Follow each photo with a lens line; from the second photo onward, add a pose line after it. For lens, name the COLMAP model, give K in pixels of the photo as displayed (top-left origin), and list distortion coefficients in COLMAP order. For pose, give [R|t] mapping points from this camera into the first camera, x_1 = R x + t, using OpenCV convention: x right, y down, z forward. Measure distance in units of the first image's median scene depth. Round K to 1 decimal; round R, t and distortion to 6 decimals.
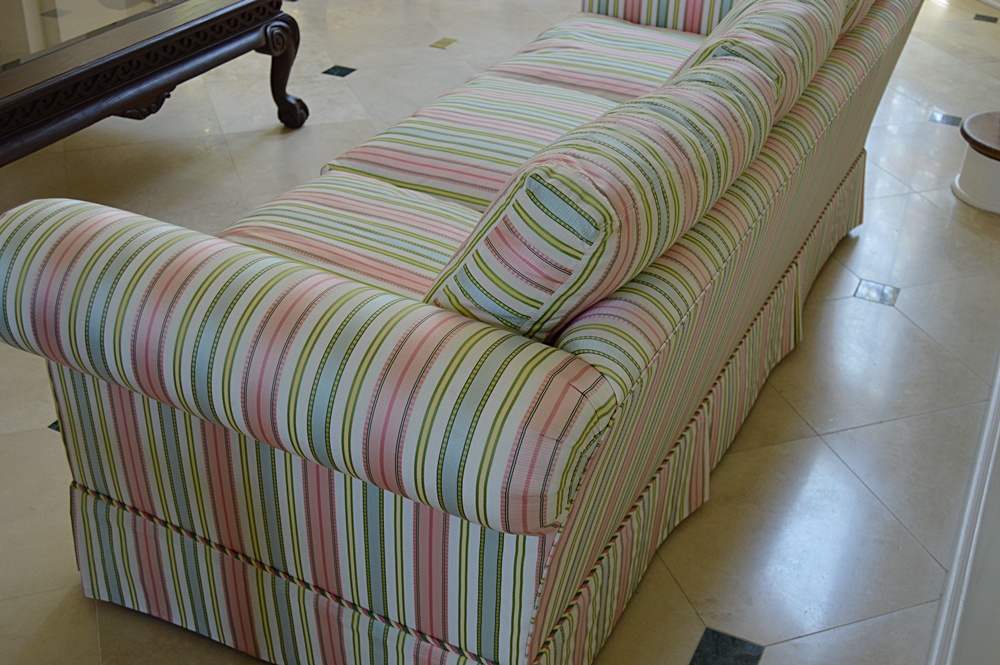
lens RADIAL K [[1170.2, 0, 504.1], [0, 1170.2, 317.4], [0, 0, 1]] dist [-0.016099, -0.012375]
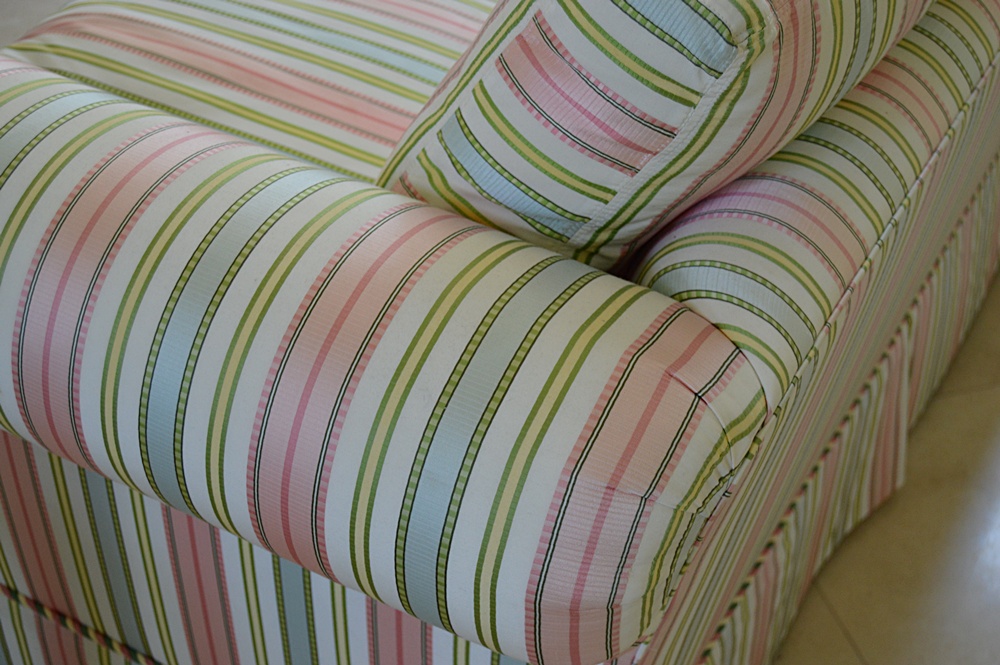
lens RADIAL K [[1702.8, 0, 500.0], [0, 1702.8, 332.5], [0, 0, 1]] dist [0.002298, -0.123281]
pose [[0.999283, 0.002202, -0.037810, 0.012078], [0.002640, 0.991828, 0.127553, -0.045479], [0.037782, -0.127561, 0.991111, 0.288197]]
